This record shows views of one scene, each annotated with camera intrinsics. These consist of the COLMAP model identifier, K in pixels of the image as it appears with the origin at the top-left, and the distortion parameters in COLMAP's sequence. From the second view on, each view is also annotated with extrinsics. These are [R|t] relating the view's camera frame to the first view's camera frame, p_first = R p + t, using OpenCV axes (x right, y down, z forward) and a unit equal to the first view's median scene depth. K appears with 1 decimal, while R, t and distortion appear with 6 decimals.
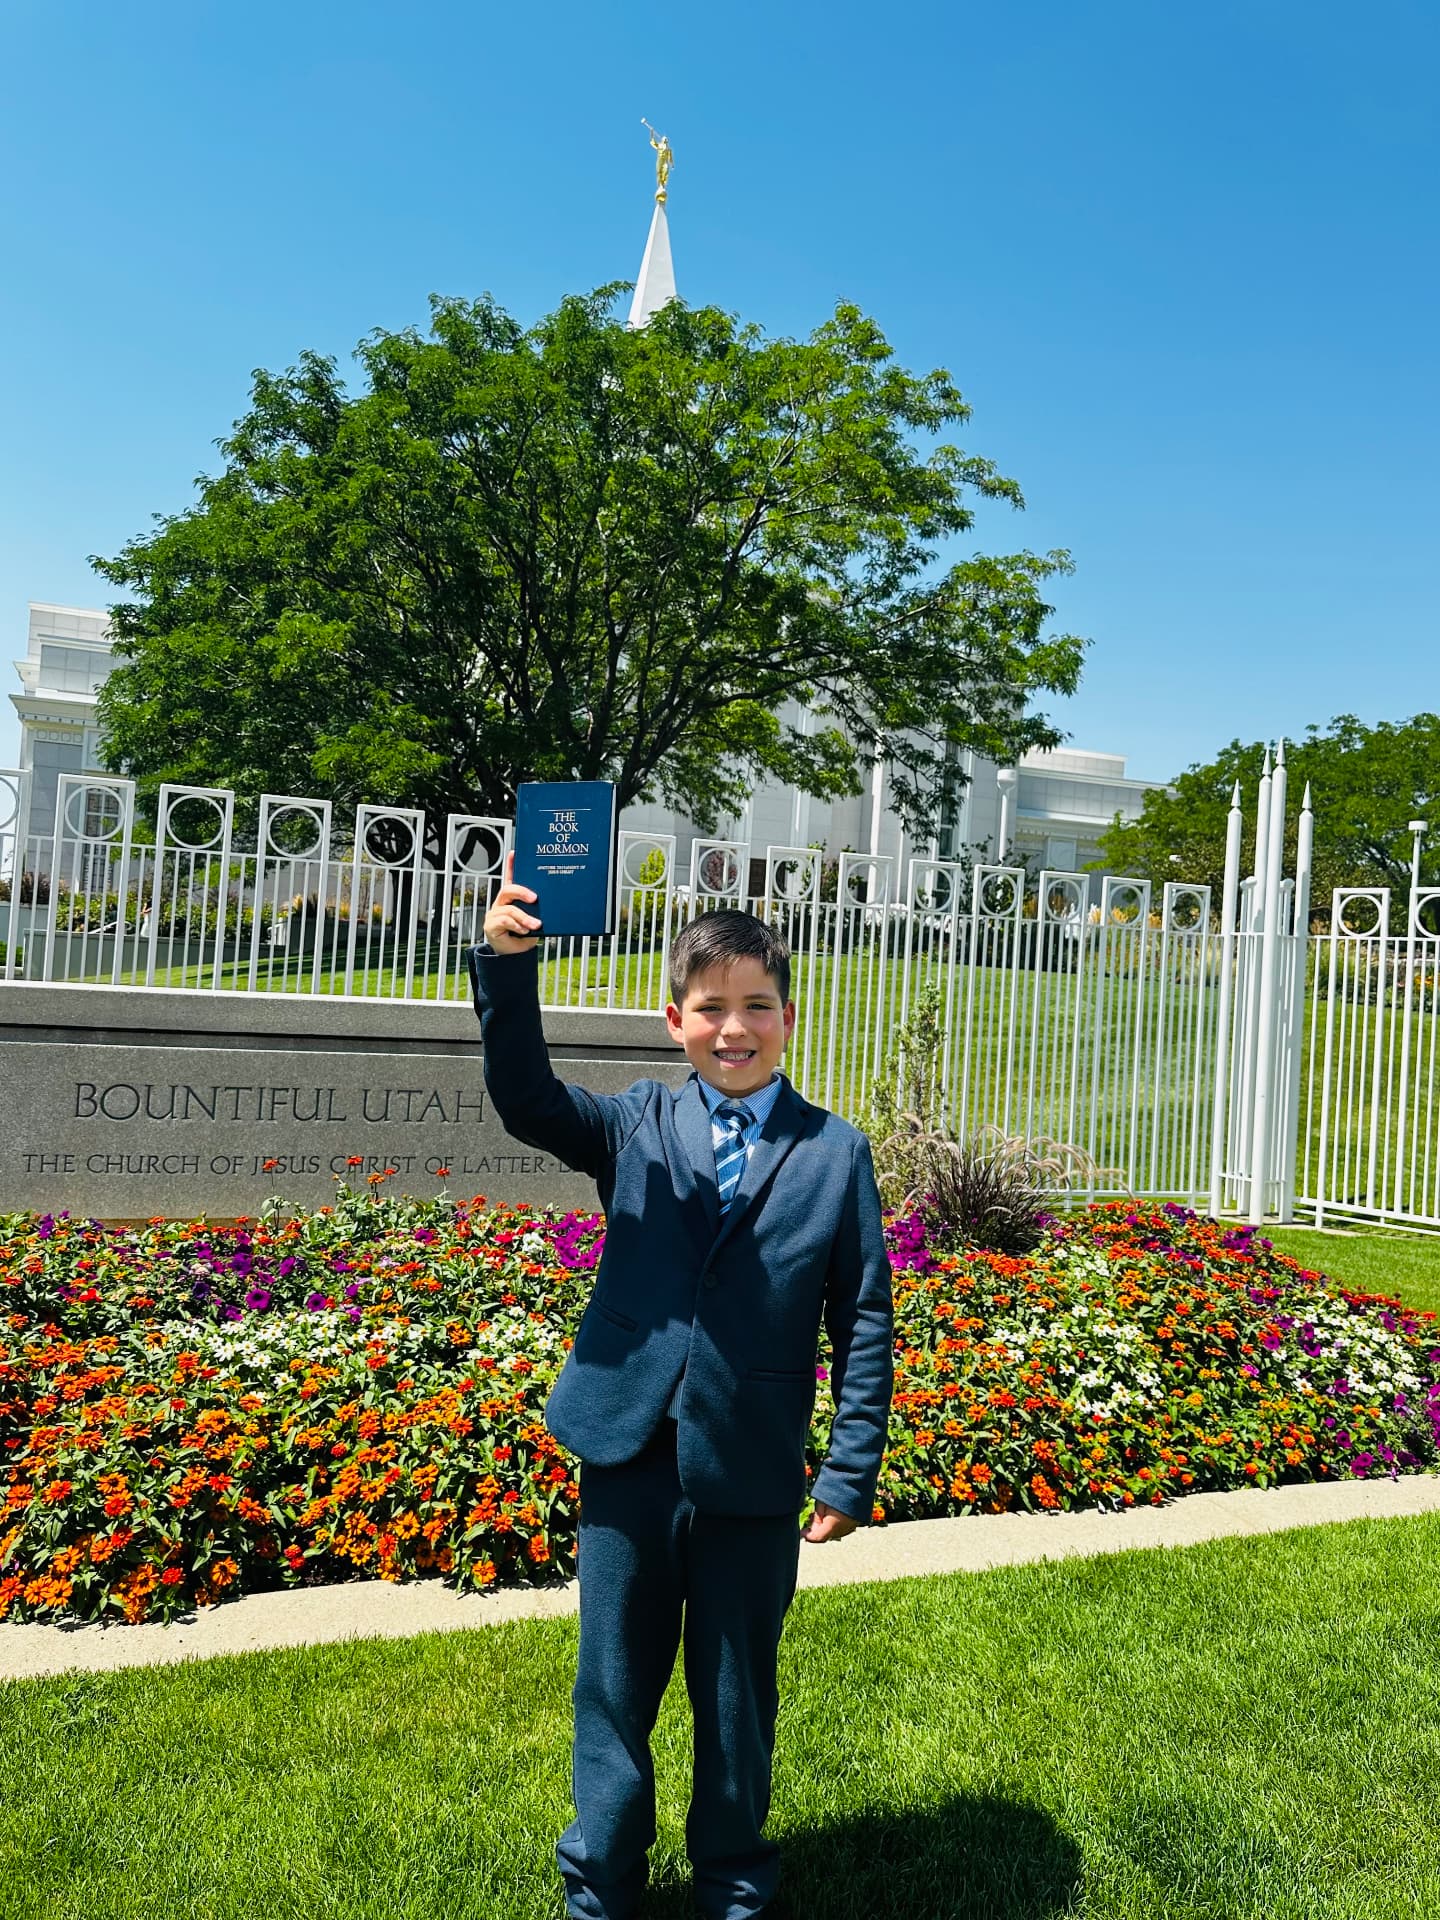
lens RADIAL K [[1593.0, 0, 668.9], [0, 1593.0, 961.4], [0, 0, 1]] dist [0.153882, -0.357931]
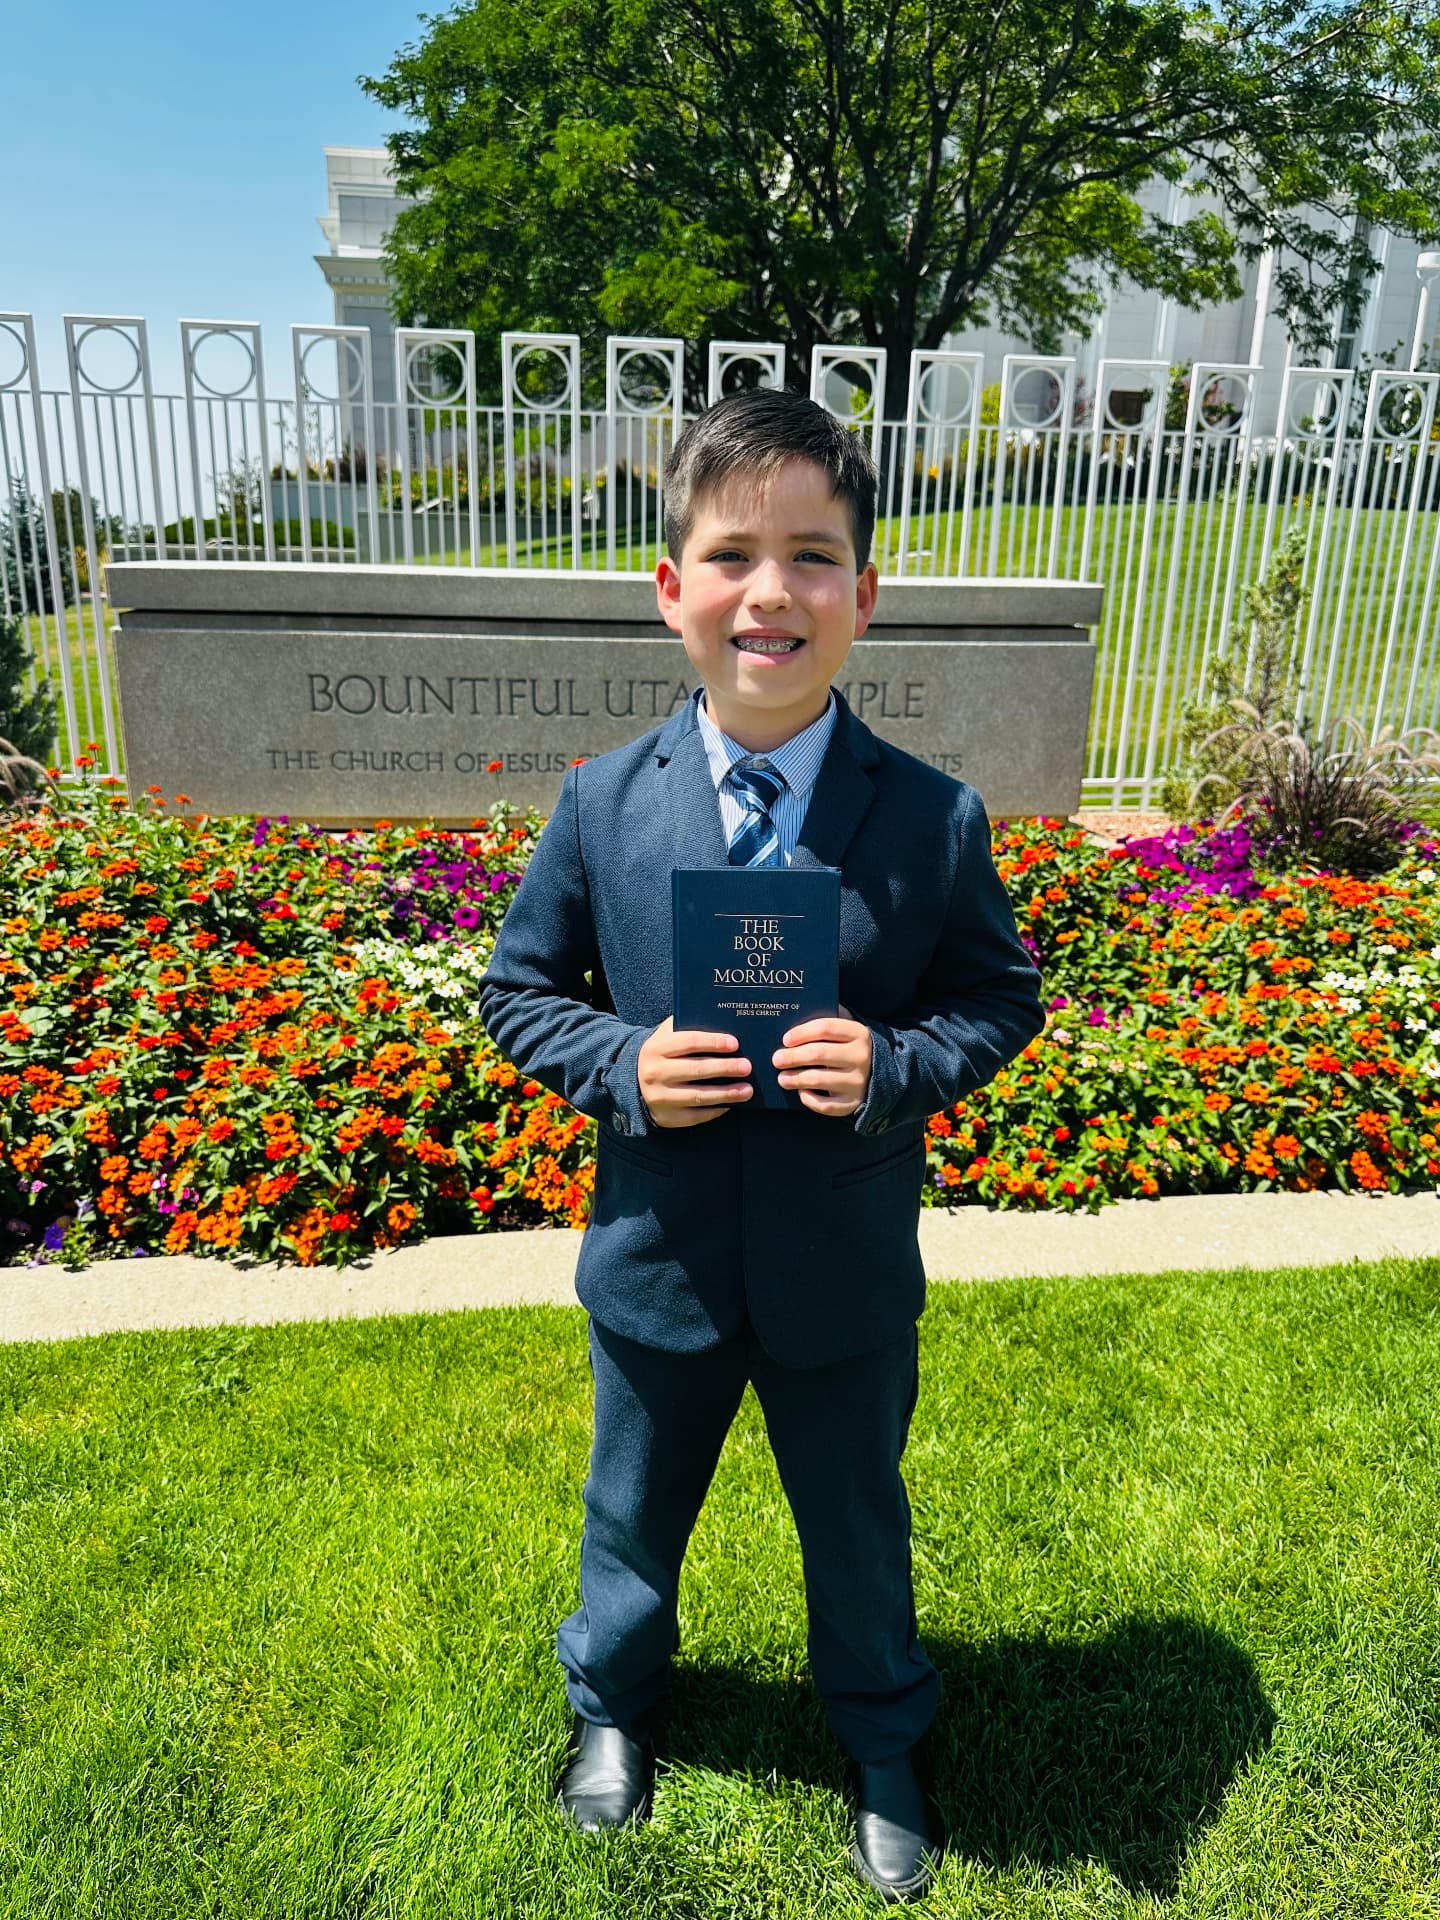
lens RADIAL K [[1354.6, 0, 720.0], [0, 1354.6, 960.0], [0, 0, 1]] dist [0.042615, -0.057094]
pose [[0.969757, 0.038528, -0.241012, 0.070103], [0.036050, 0.954021, 0.297565, 0.006222], [0.241395, -0.297254, 0.923779, 0.286317]]
